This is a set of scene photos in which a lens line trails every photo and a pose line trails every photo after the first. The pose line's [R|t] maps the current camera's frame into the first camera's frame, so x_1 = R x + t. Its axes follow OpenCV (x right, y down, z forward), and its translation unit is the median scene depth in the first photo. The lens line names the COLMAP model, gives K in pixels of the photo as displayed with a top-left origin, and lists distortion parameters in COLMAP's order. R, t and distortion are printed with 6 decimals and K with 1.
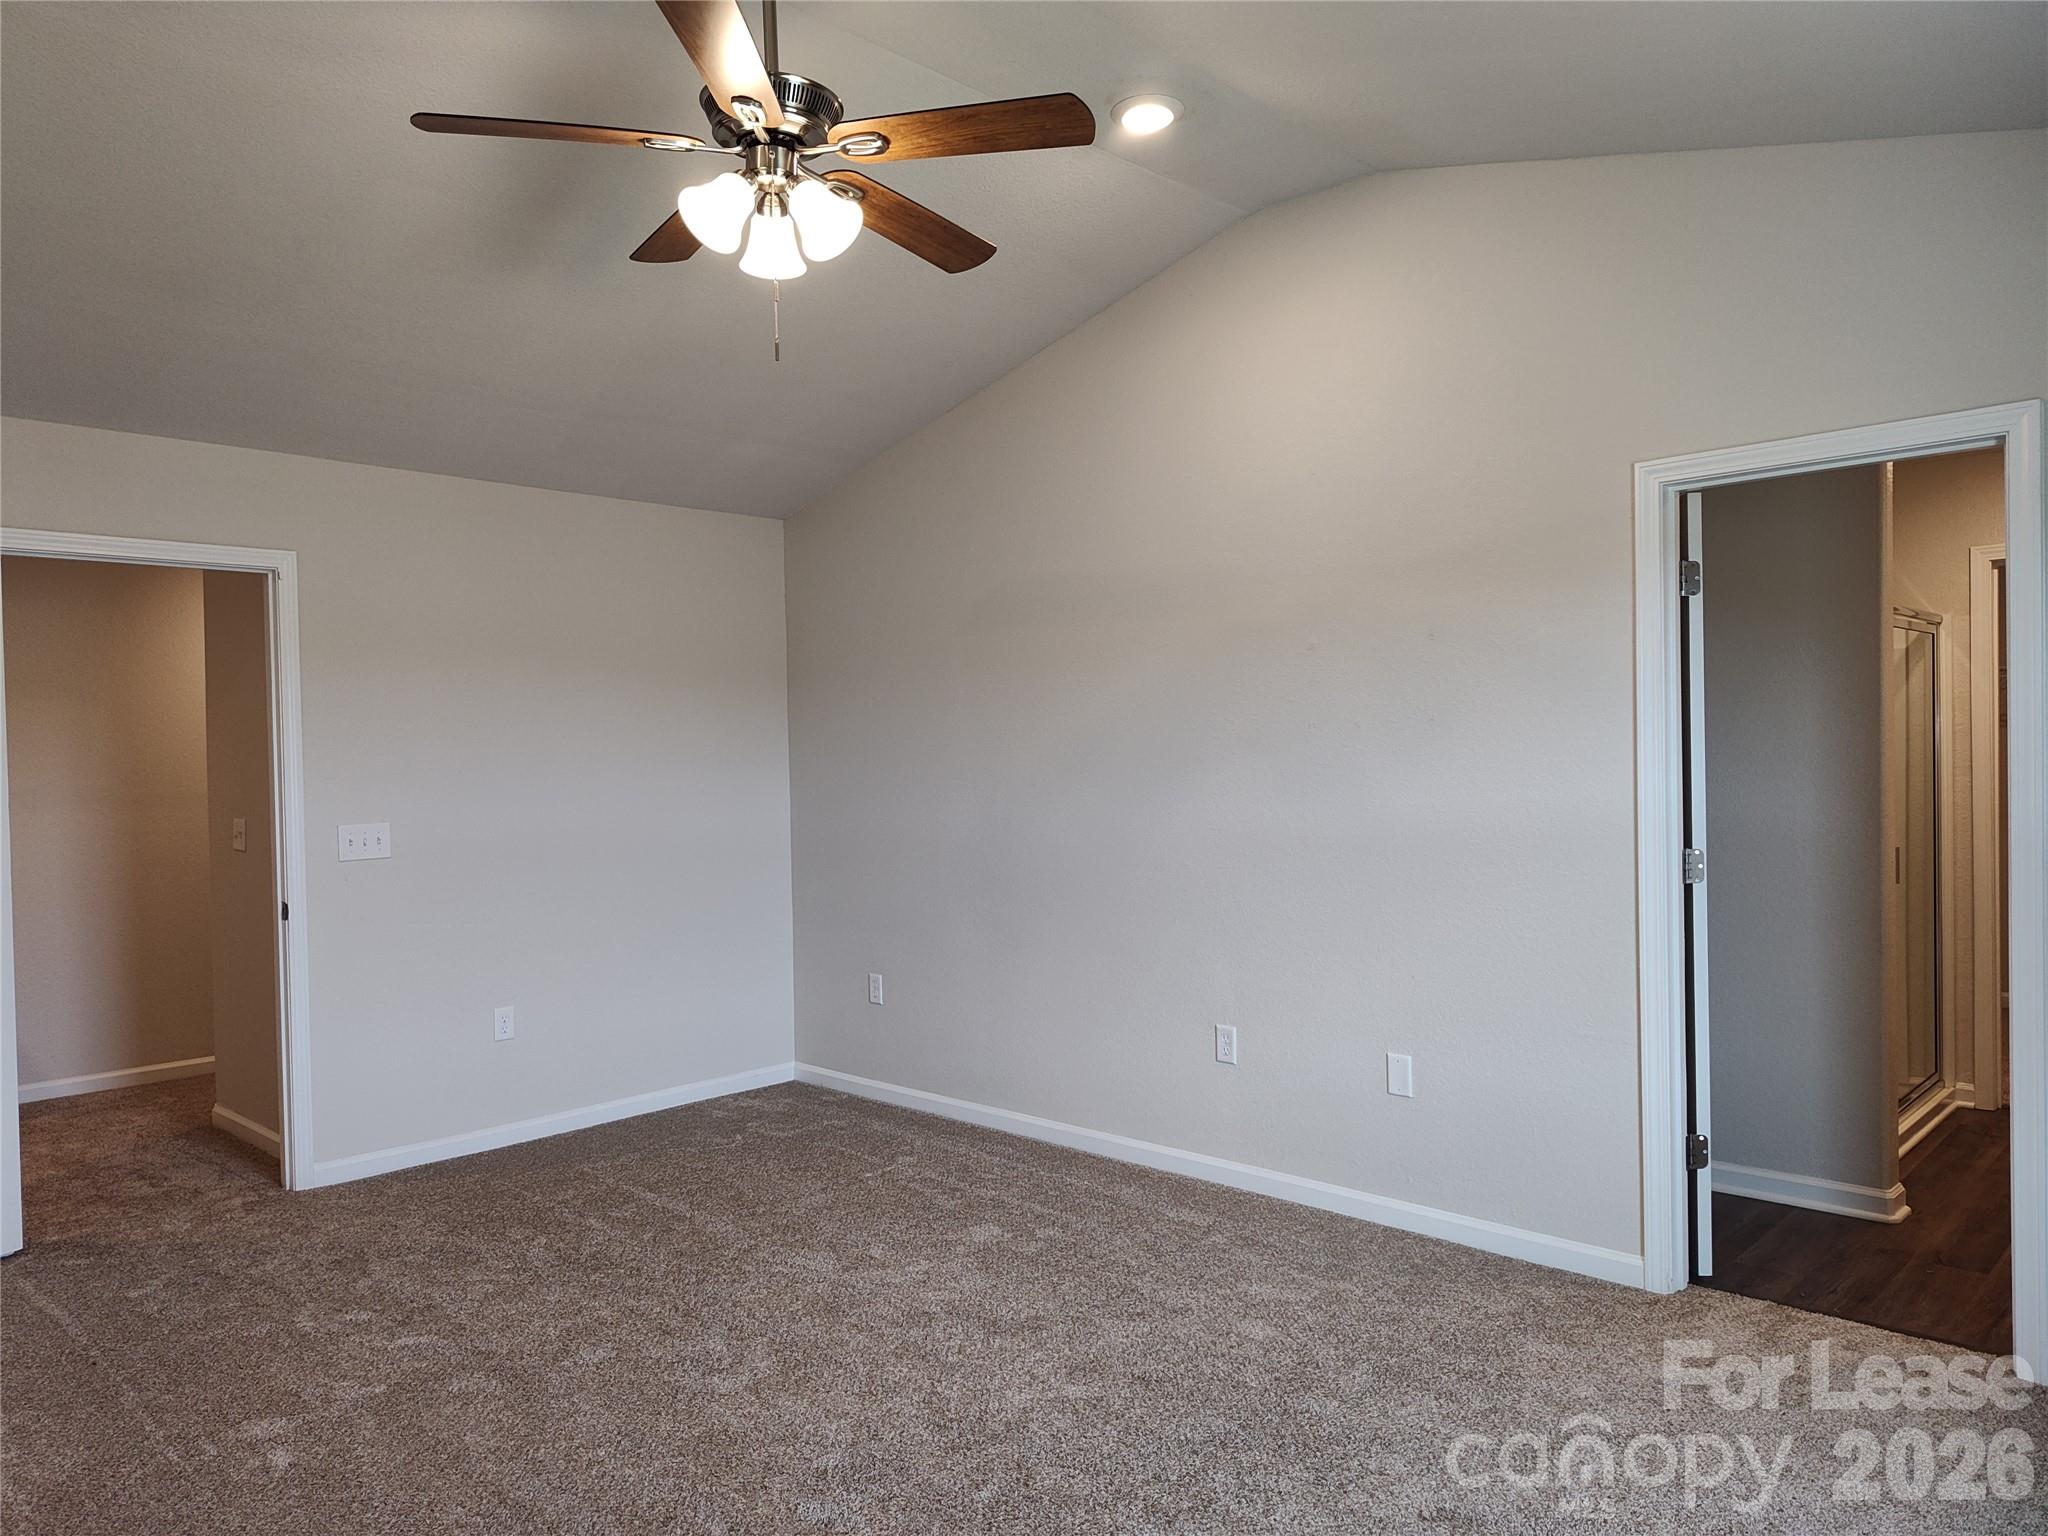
lens RADIAL K [[1397.0, 0, 1024.0], [0, 1397.0, 768.0], [0, 0, 1]] dist [0.007203, -0.001392]
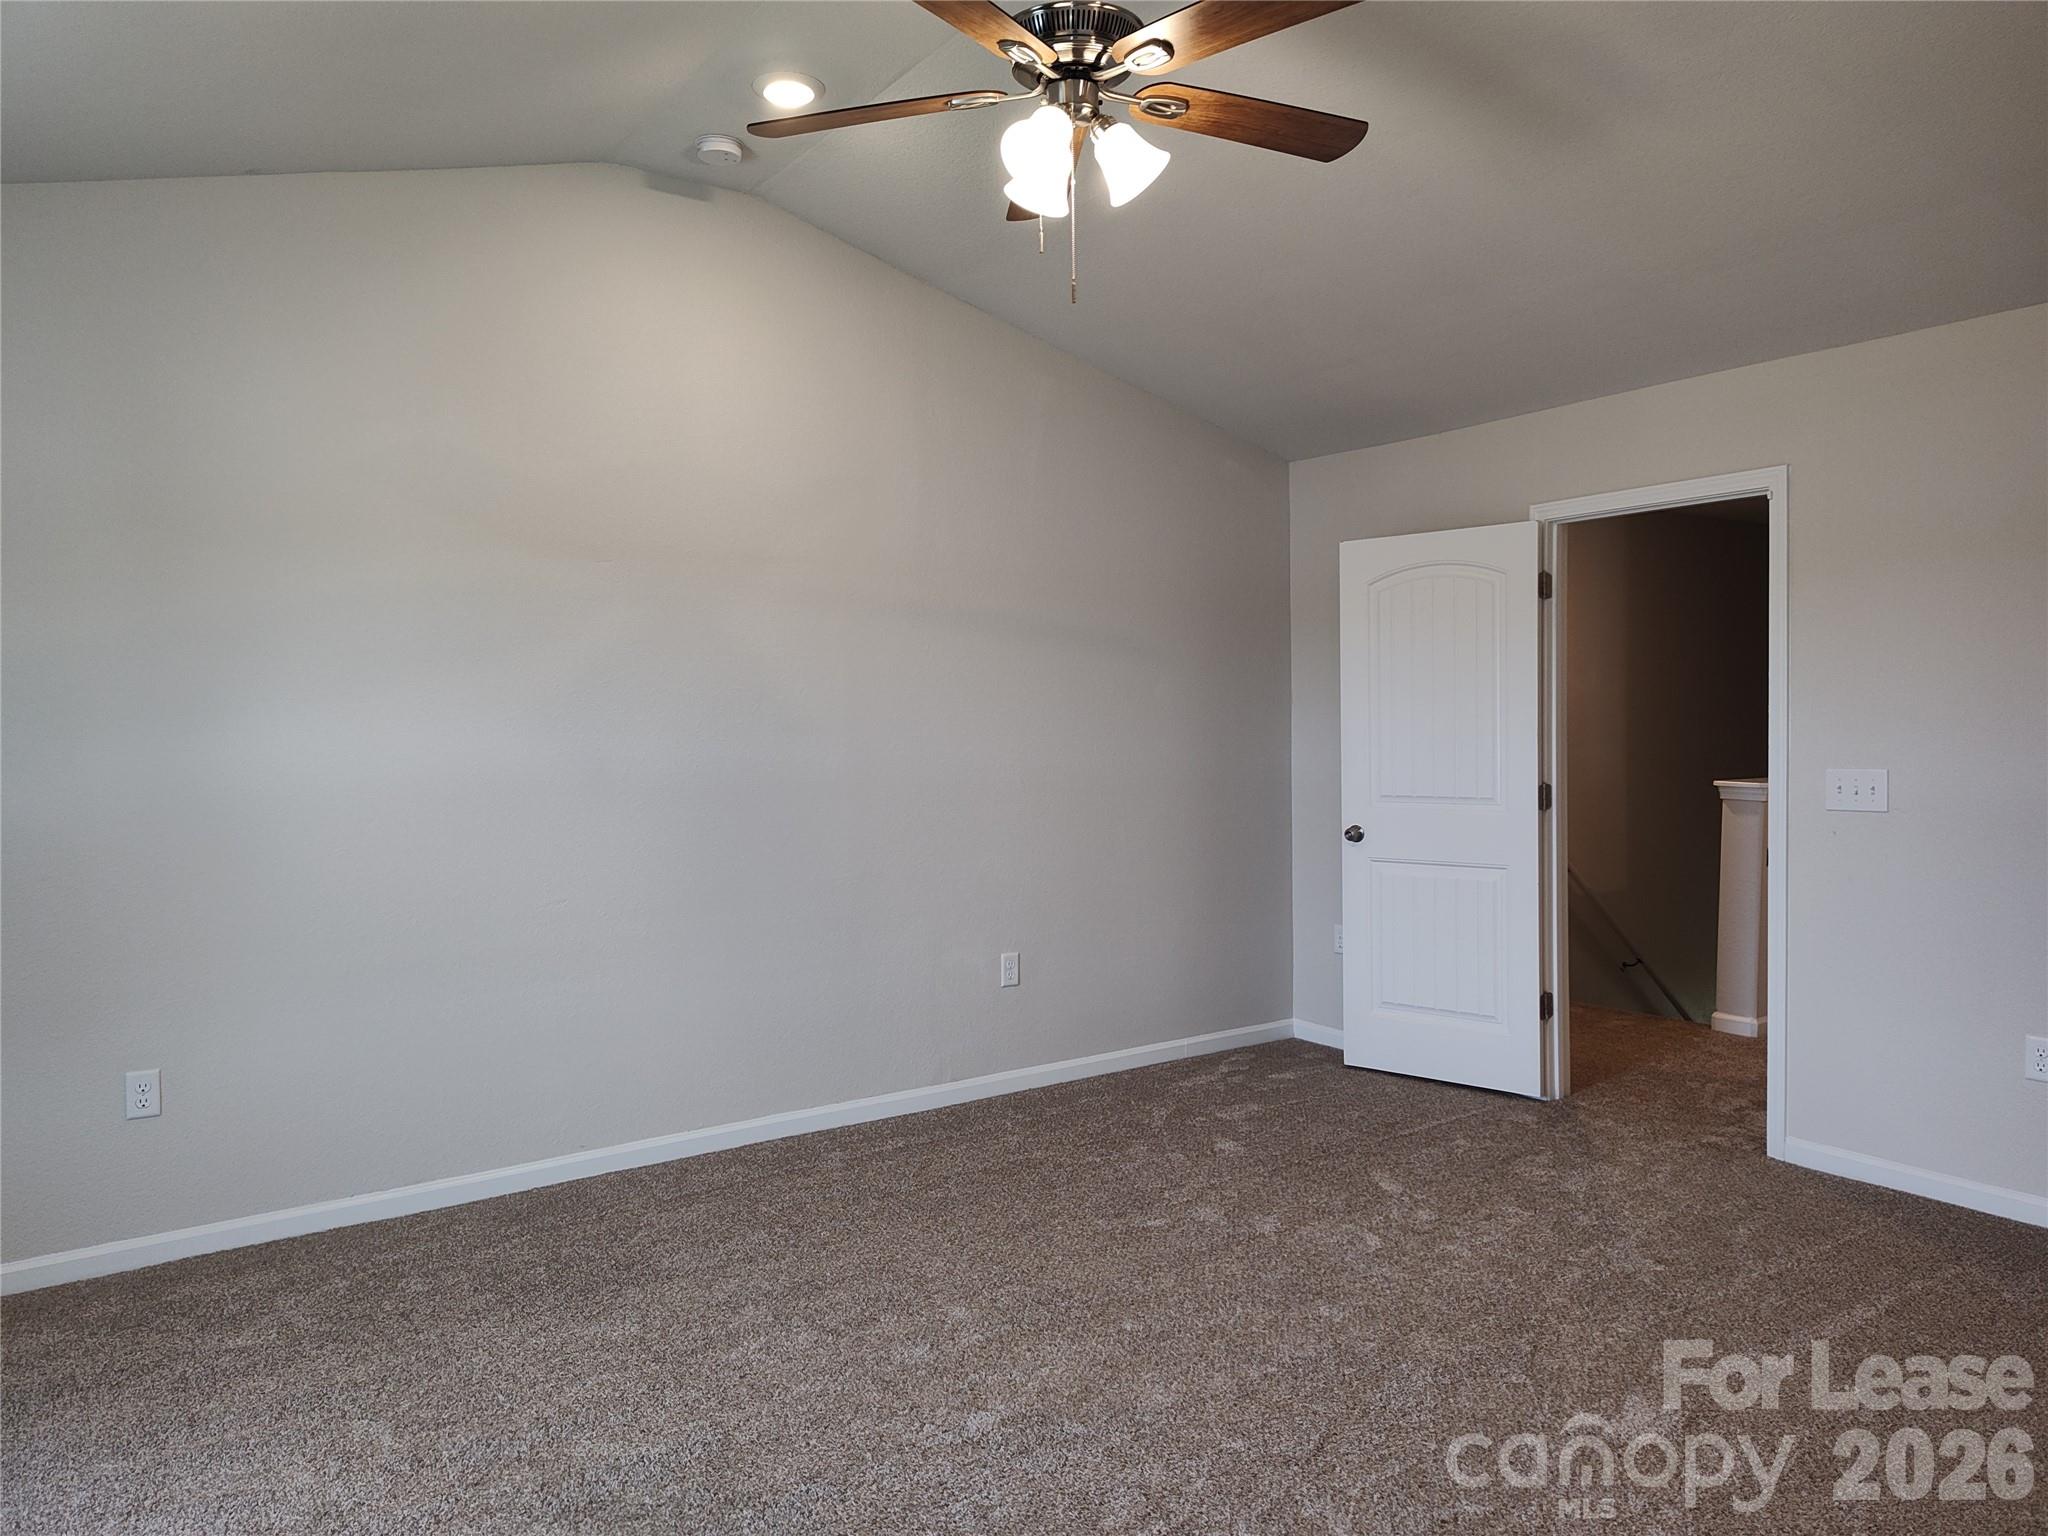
lens RADIAL K [[1397.0, 0, 1024.0], [0, 1397.0, 768.0], [0, 0, 1]] dist [0.007203, -0.001392]
pose [[-0.215353, 0.053386, -0.975076, 0.483057], [0.012822, 0.998573, 0.051841, -0.011570], [0.976452, -0.001339, -0.215730, 0.712609]]
